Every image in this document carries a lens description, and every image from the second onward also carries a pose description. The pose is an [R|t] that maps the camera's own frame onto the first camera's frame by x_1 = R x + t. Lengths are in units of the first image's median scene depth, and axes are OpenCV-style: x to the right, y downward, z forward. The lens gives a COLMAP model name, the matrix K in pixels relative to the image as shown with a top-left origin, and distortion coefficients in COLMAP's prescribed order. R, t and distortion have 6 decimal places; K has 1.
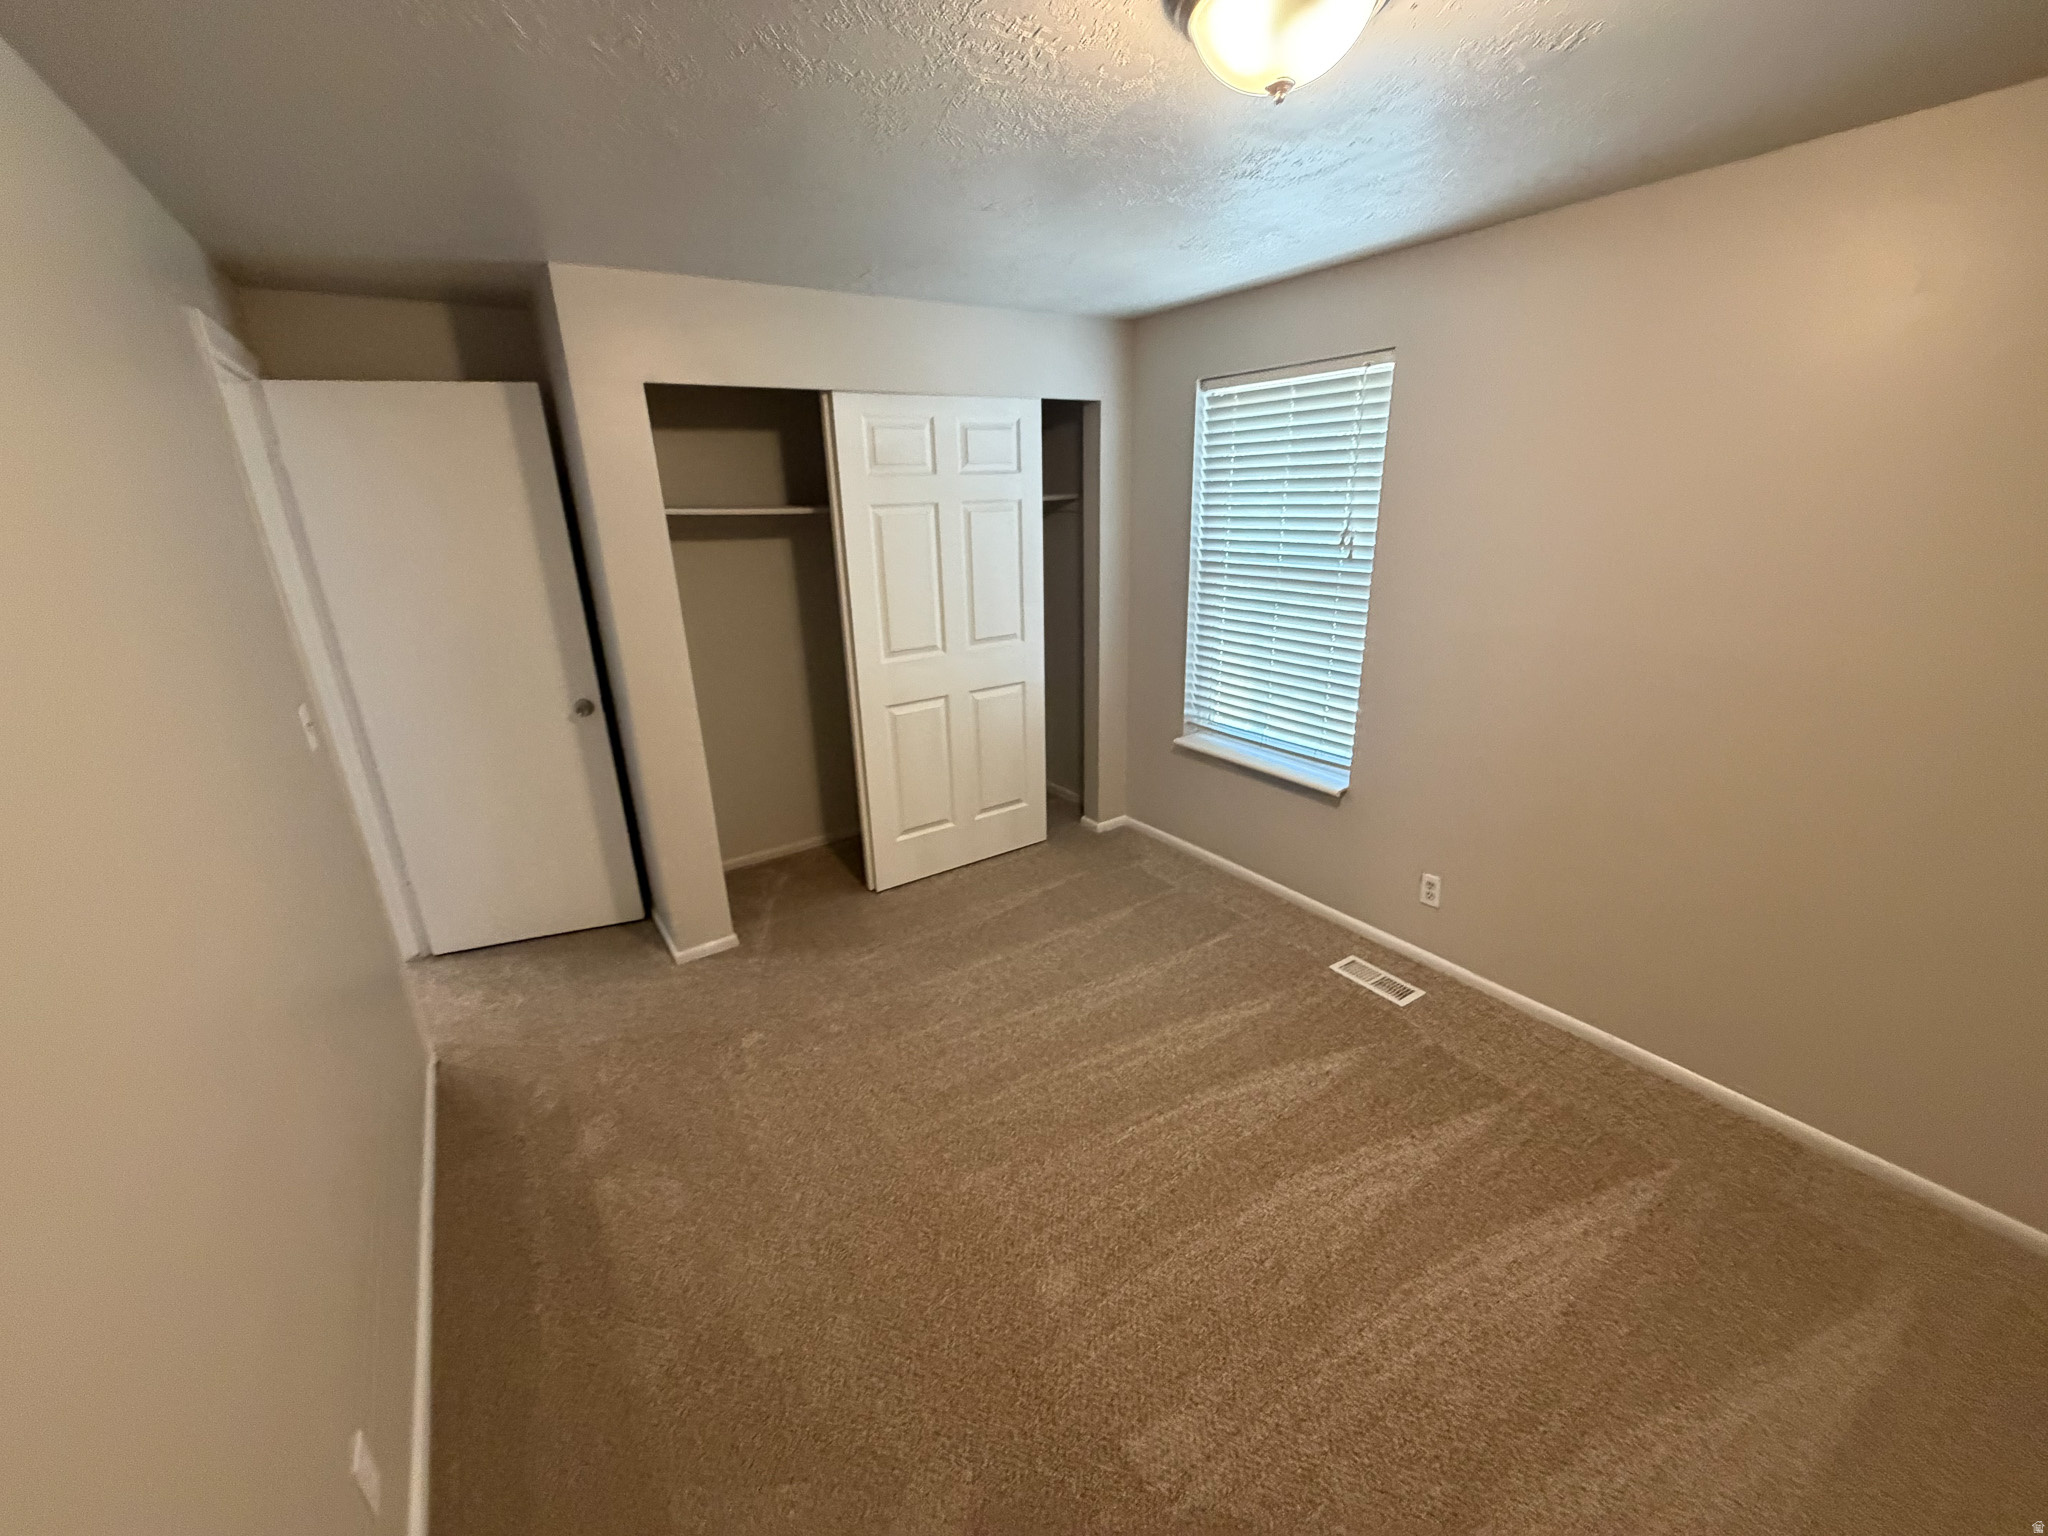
lens RADIAL K [[815.0, 0, 1019.3], [0, 815.0, 771.9], [0, 0, 1]] dist [0.000946, -0.000236]
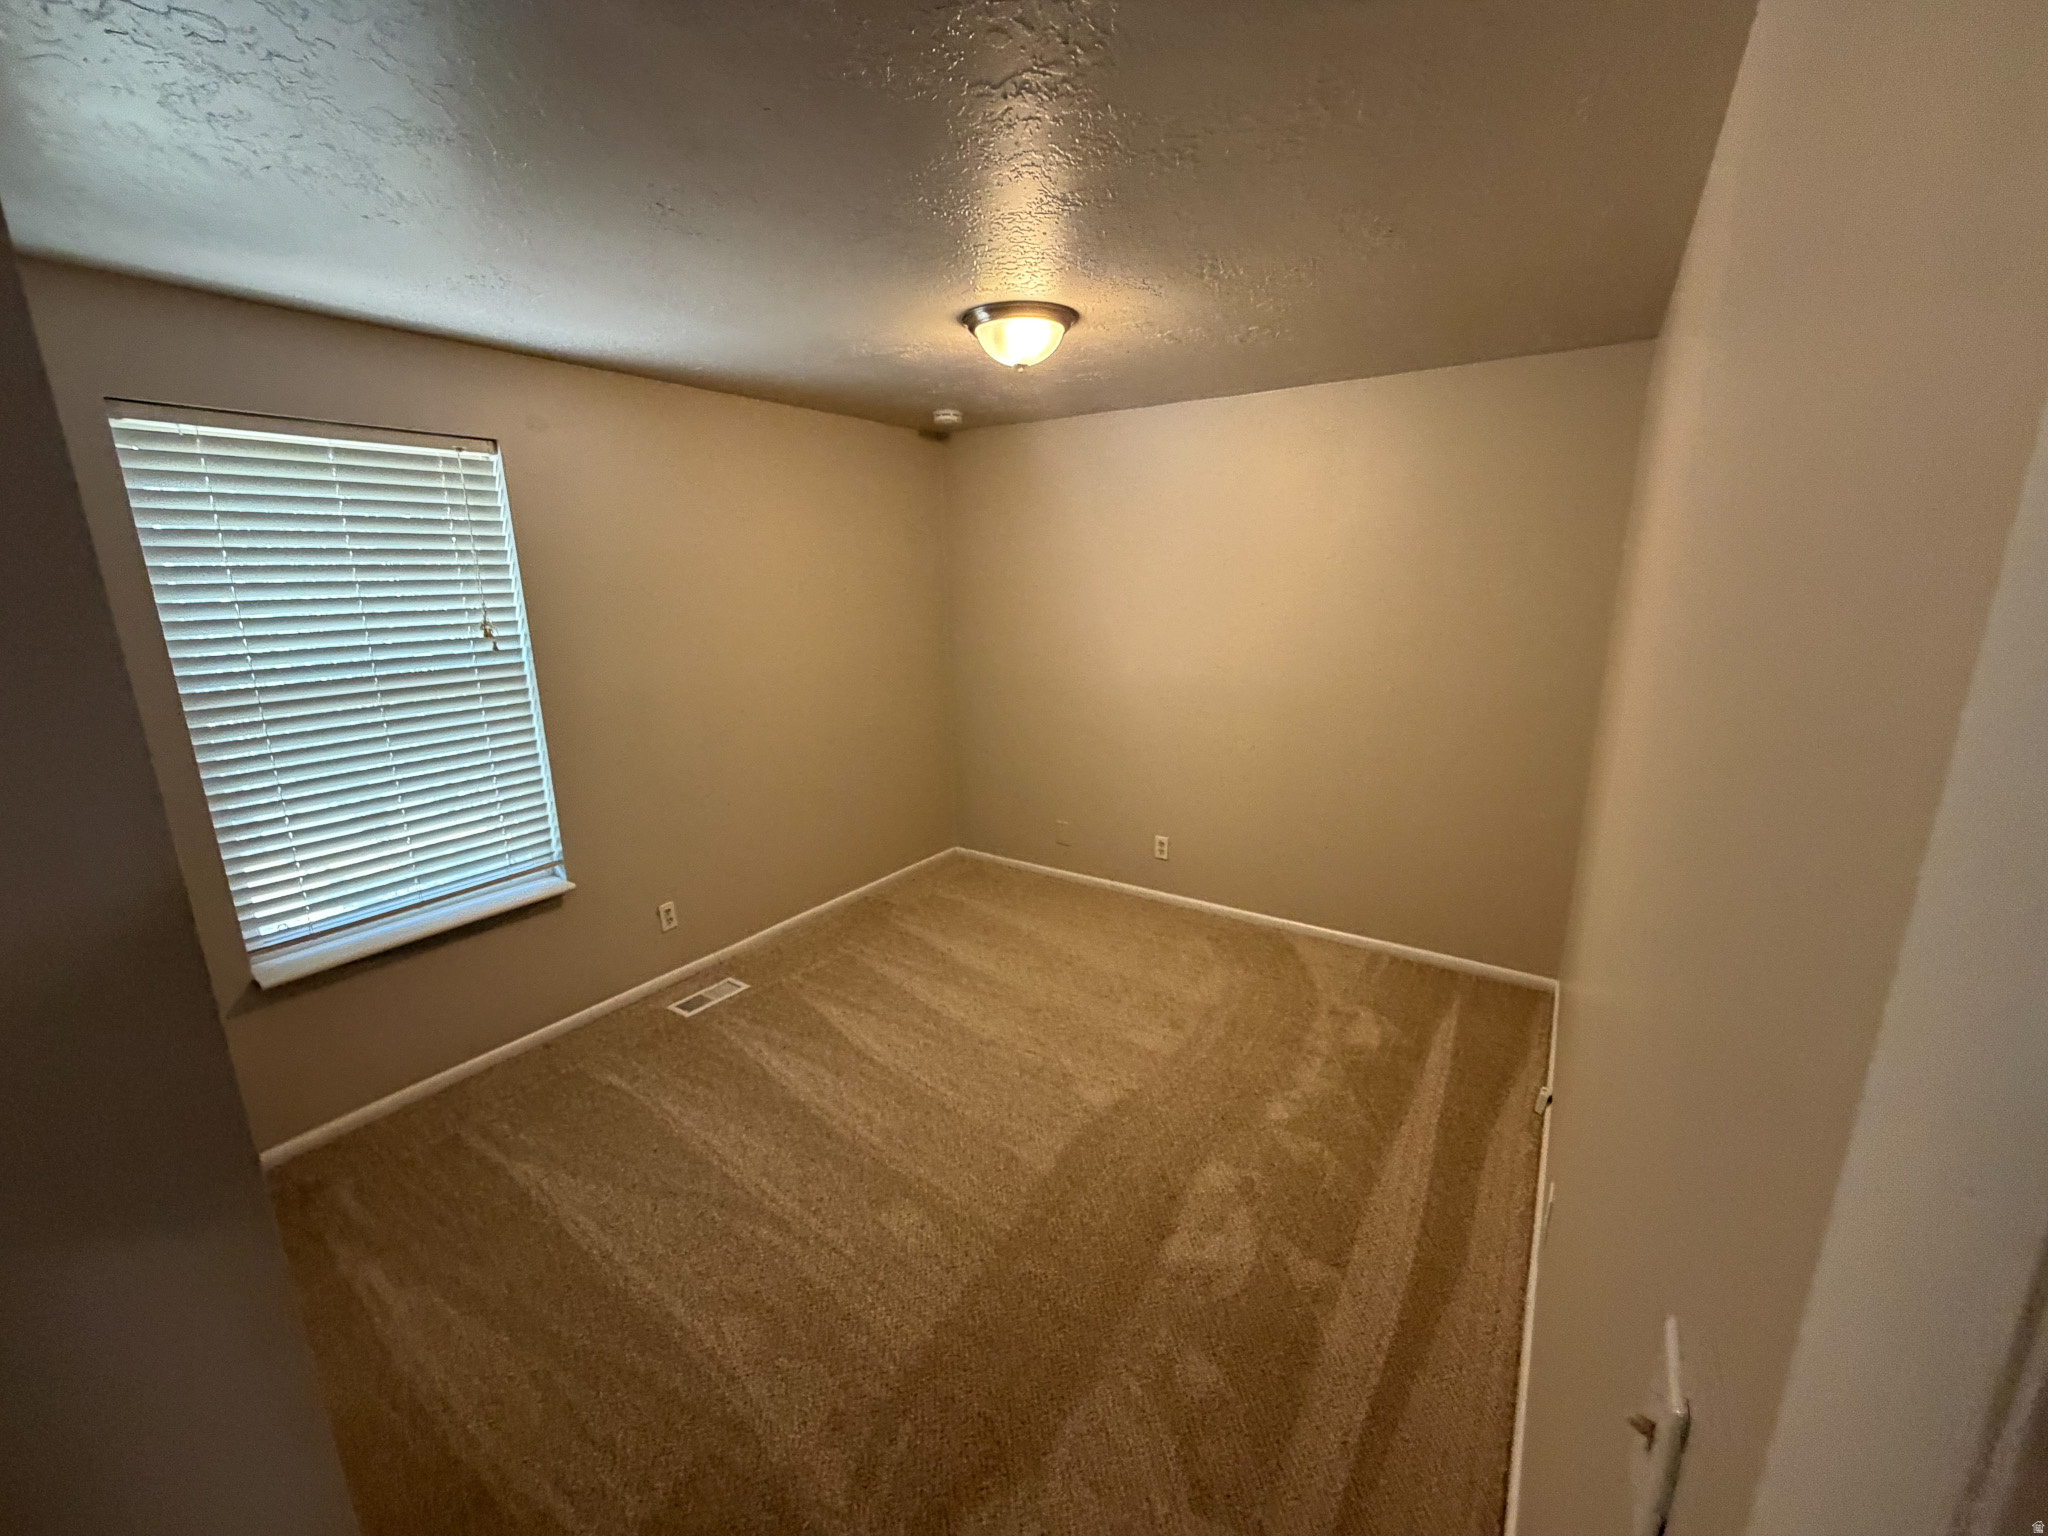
lens RADIAL K [[815.0, 0, 1019.3], [0, 815.0, 771.9], [0, 0, 1]] dist [0.000946, -0.000236]
pose [[-0.365373, -0.193653, 0.910495, -0.683045], [0.327808, 0.888696, 0.320563, -0.242521], [-0.871231, 0.415593, -0.261225, 0.783563]]
